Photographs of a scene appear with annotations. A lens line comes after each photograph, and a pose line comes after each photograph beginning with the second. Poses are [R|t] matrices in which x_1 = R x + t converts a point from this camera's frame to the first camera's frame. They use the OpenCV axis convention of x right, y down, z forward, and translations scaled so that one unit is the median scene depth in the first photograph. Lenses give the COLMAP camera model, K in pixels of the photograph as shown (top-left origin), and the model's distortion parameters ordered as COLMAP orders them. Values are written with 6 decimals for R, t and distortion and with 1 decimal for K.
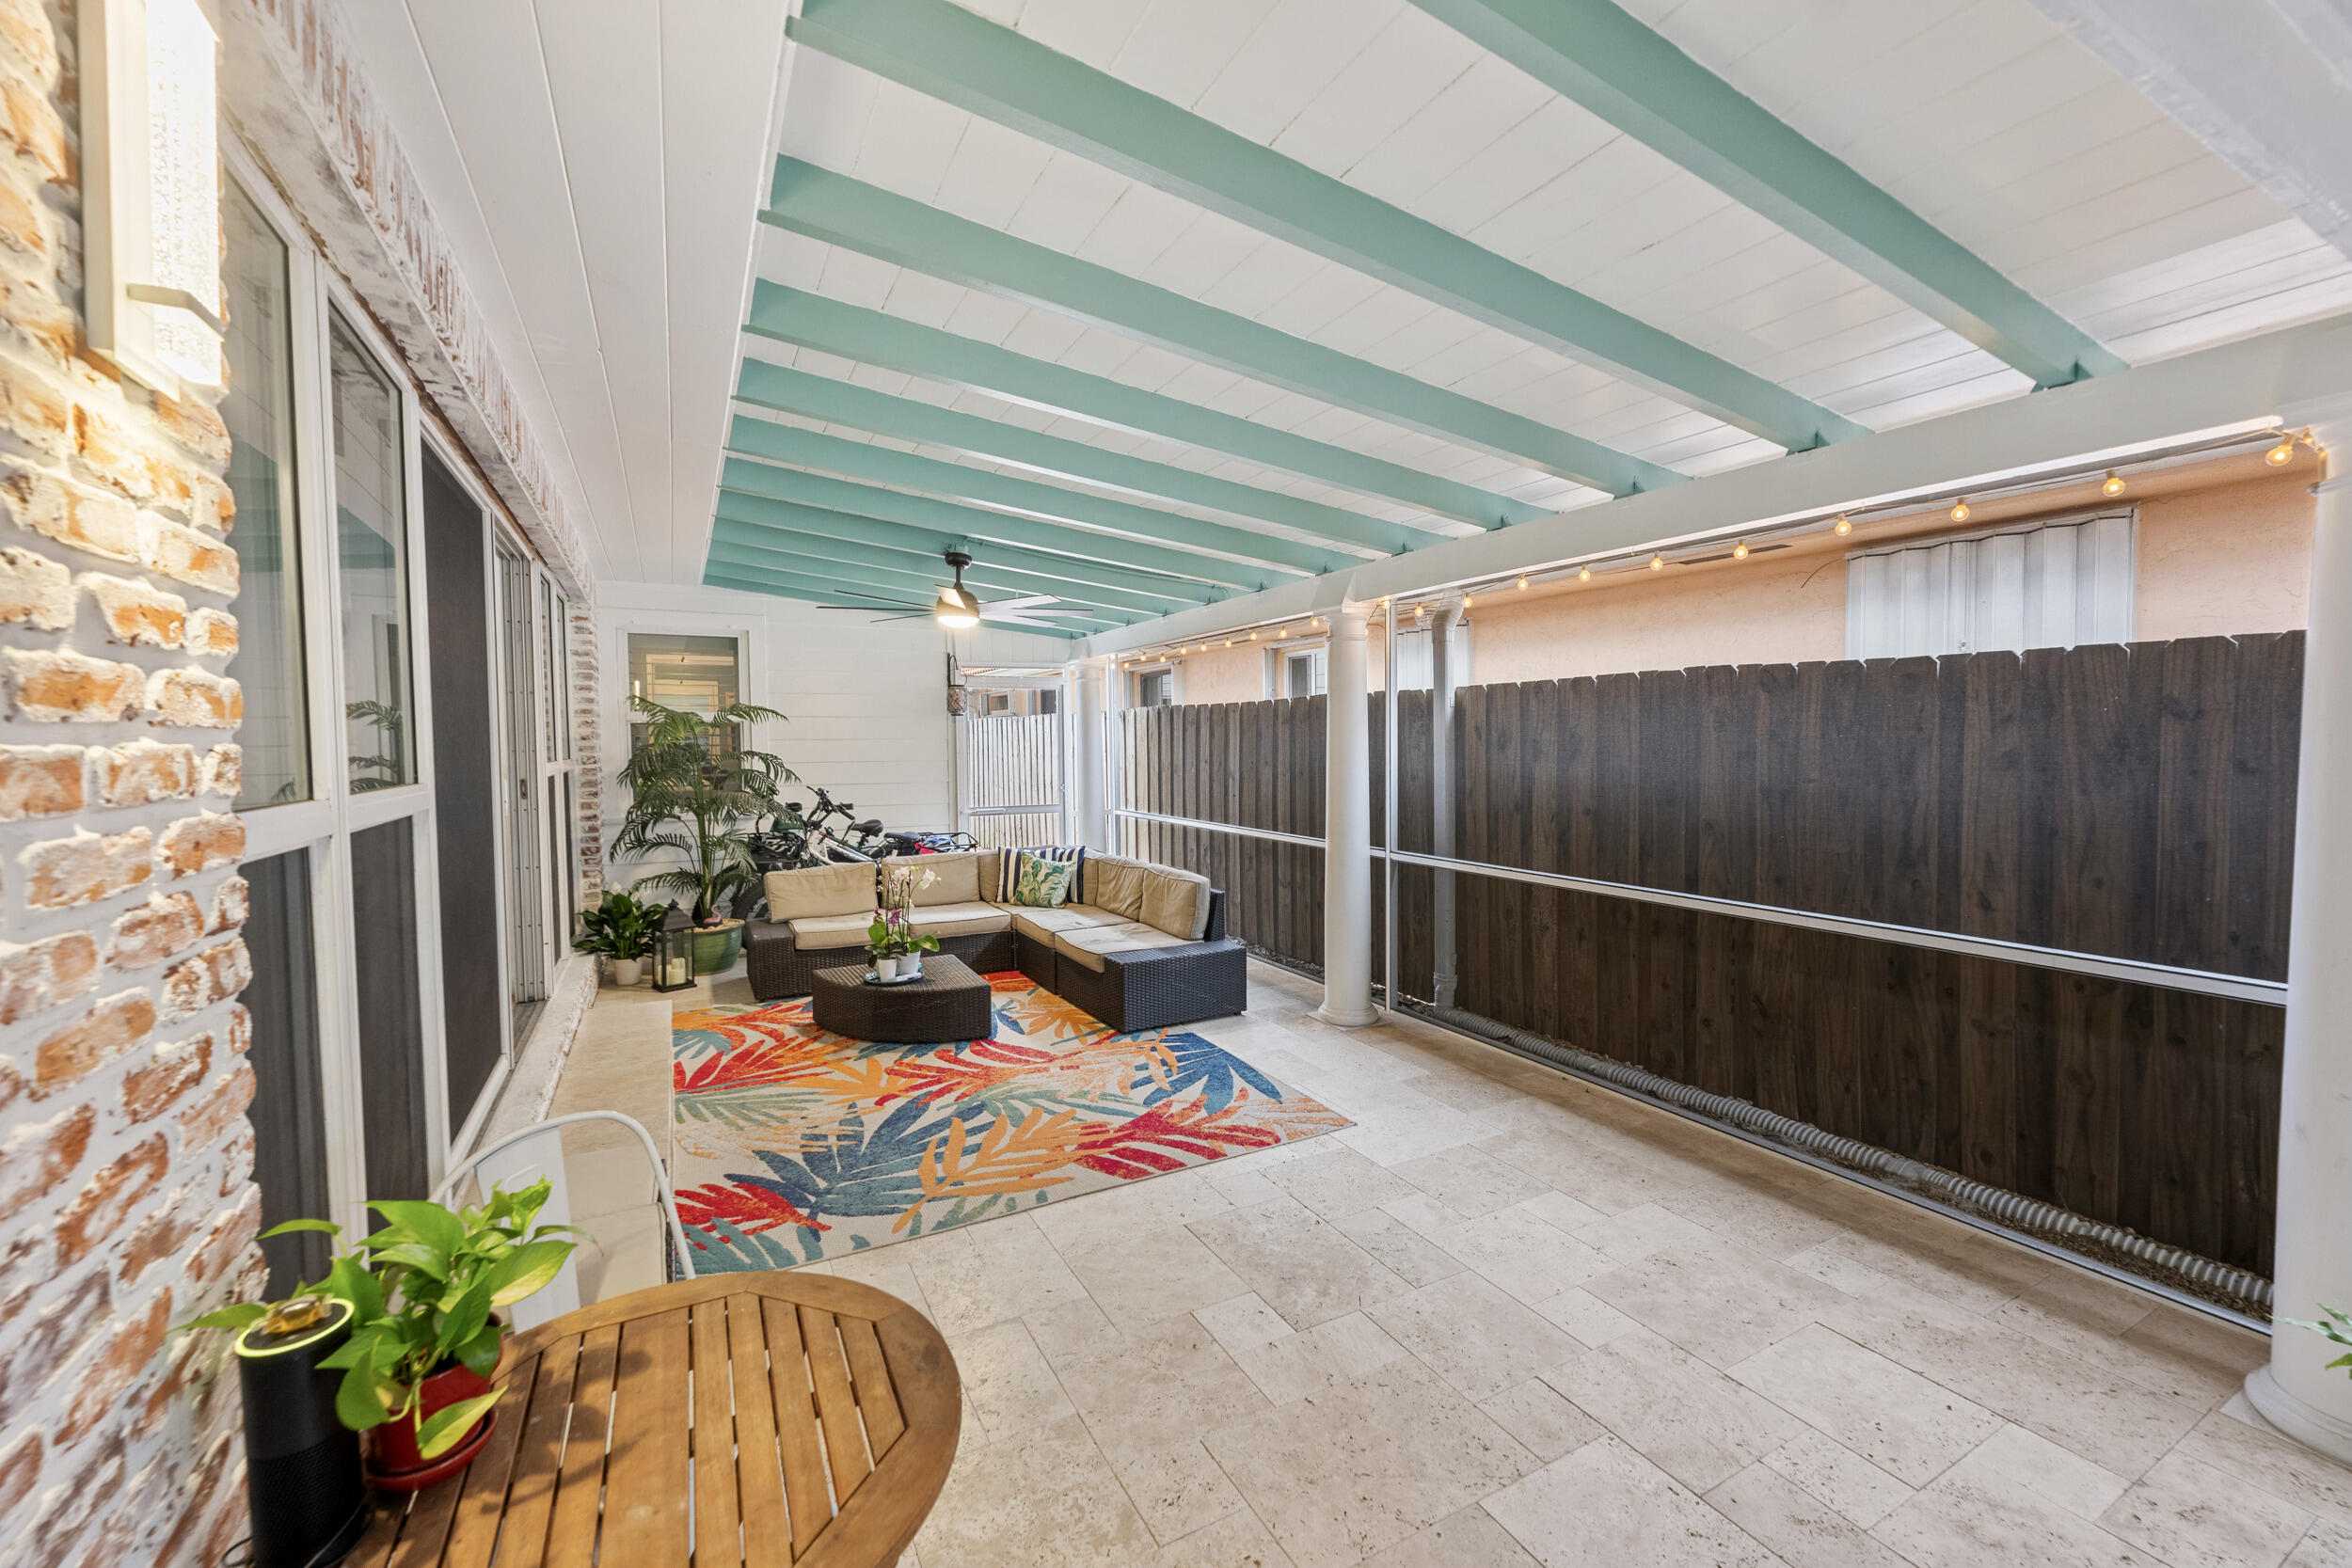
lens RADIAL K [[945.9, 0, 1173.0], [0, 945.9, 778.1], [0, 0, 1]] dist [-0.000422, 0.001171]
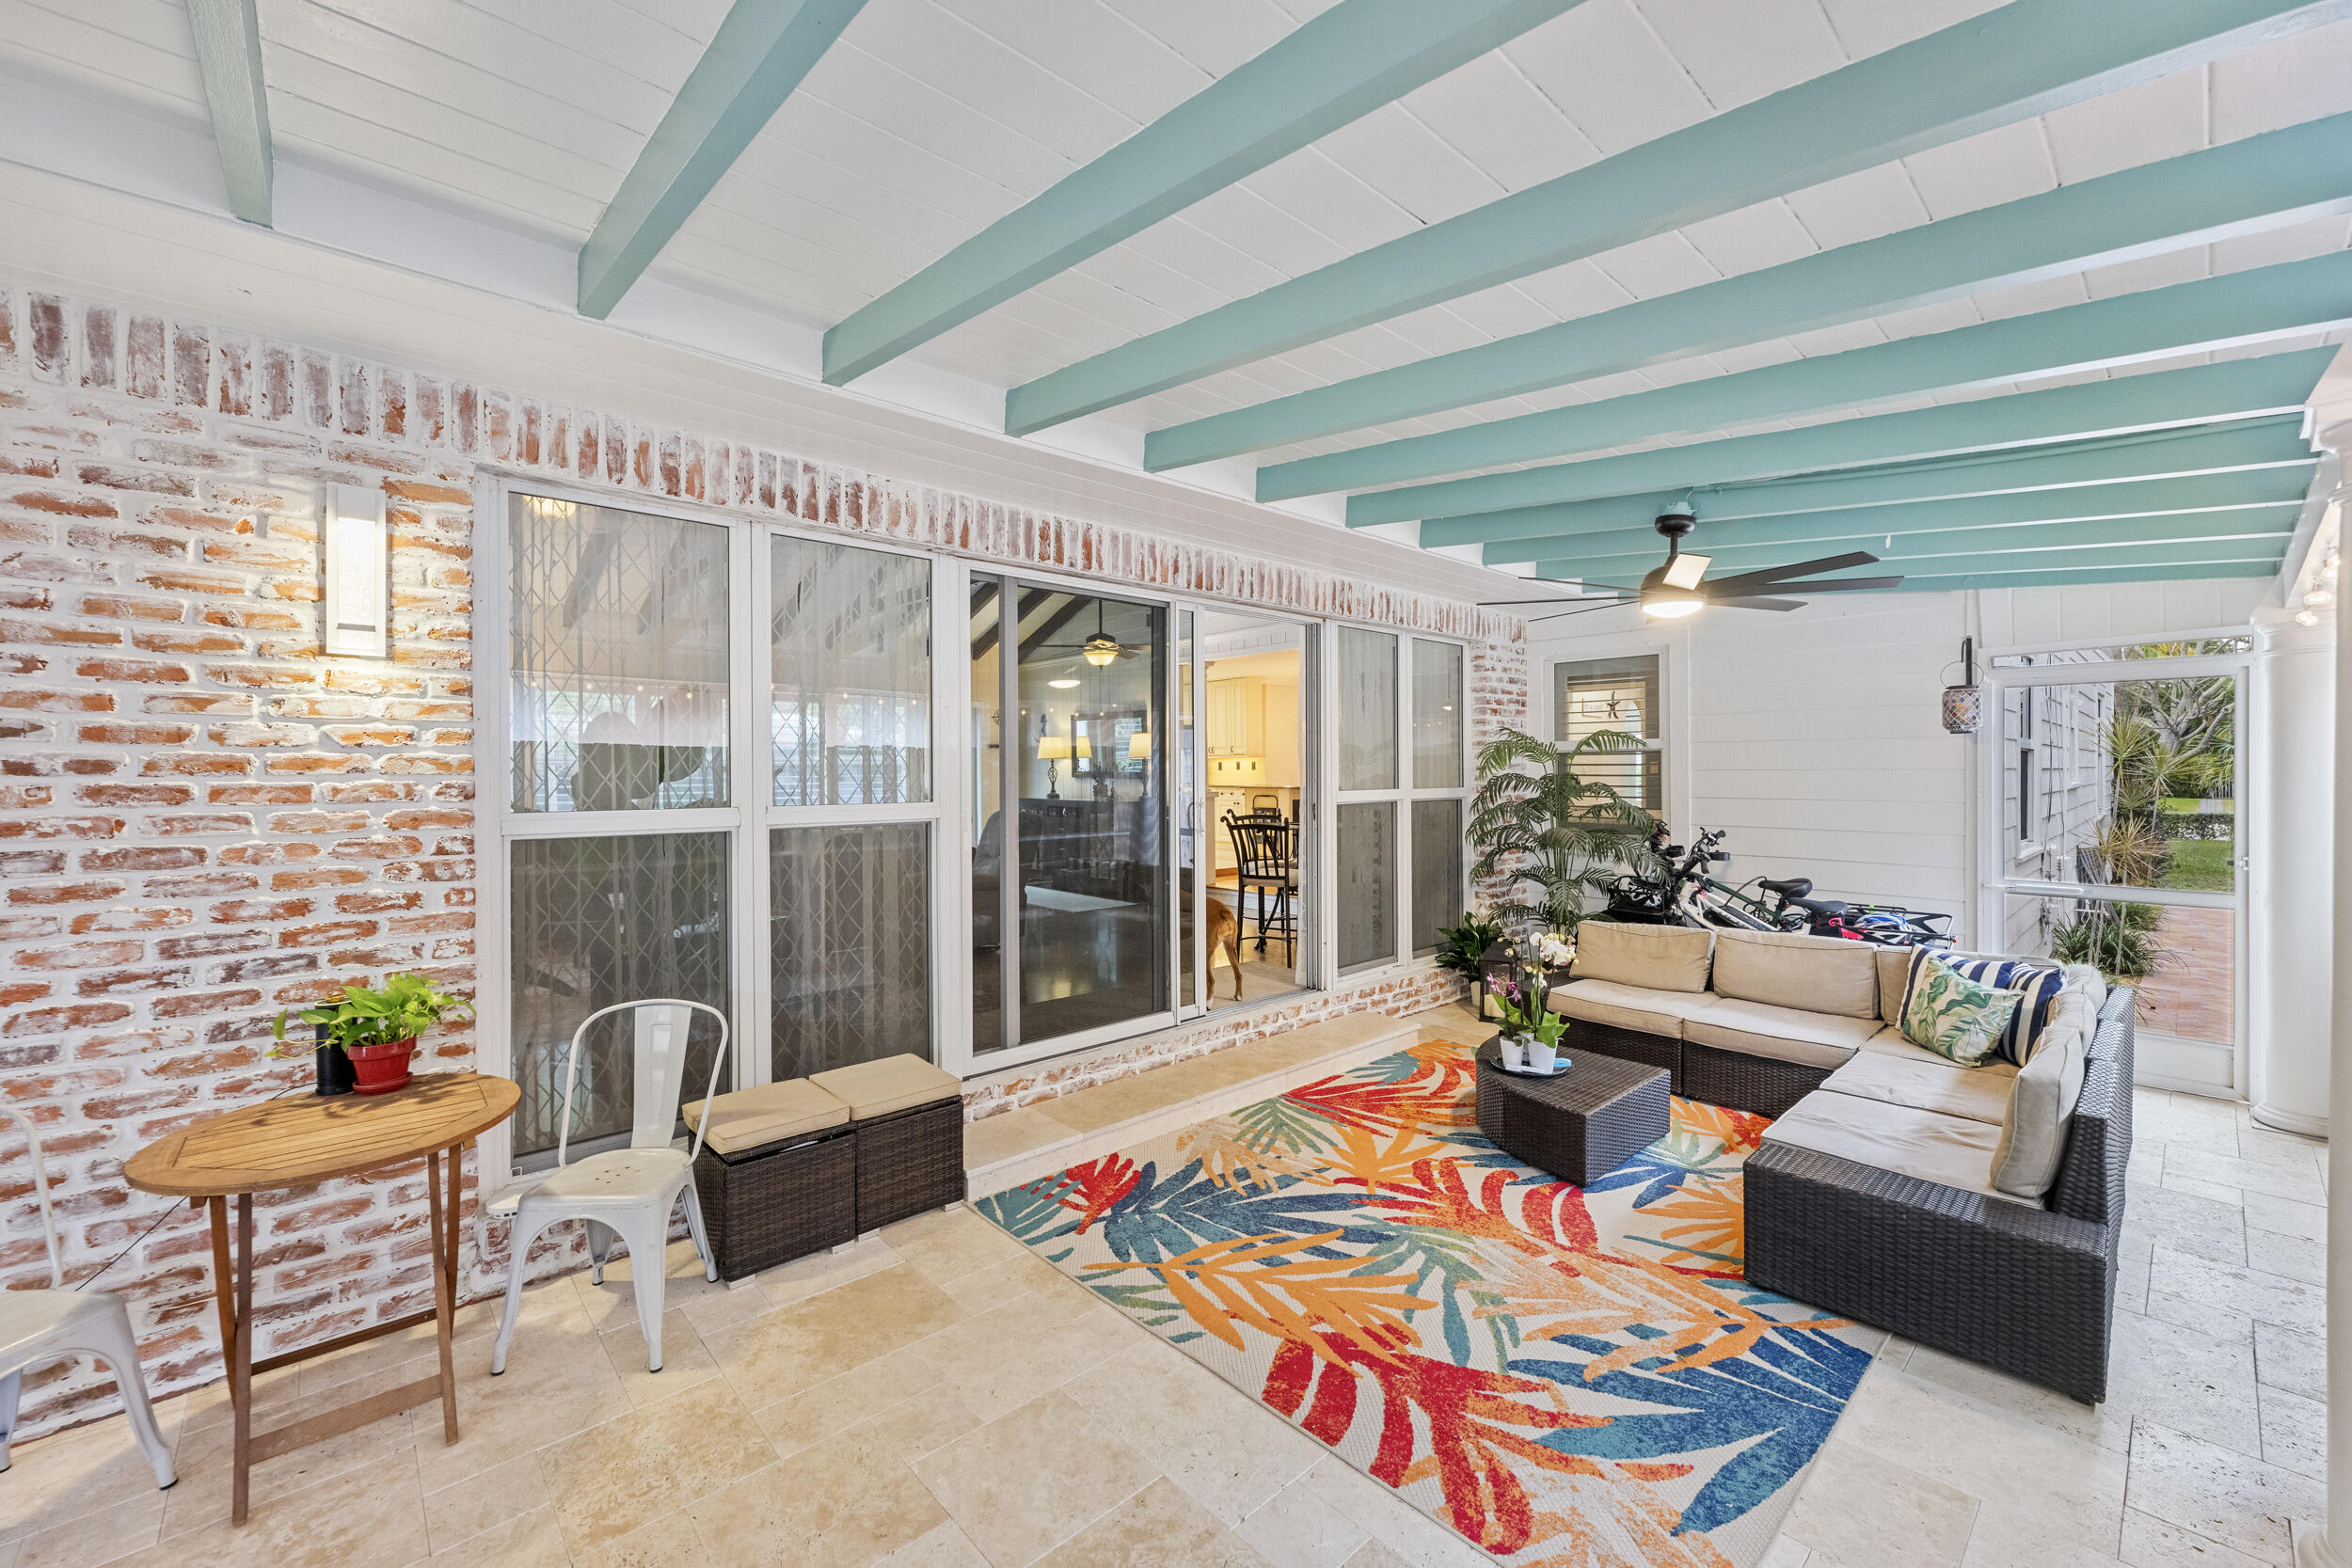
lens RADIAL K [[945.9, 0, 1167.5], [0, 945.9, 773.9], [0, 0, 1]] dist [-0.000422, 0.001171]
pose [[0.233199, 0.008520, -0.972392, 0.492803], [-0.037887, 0.999282, -0.000331, -0.032068], [0.971691, 0.036918, 0.233355, 0.590205]]
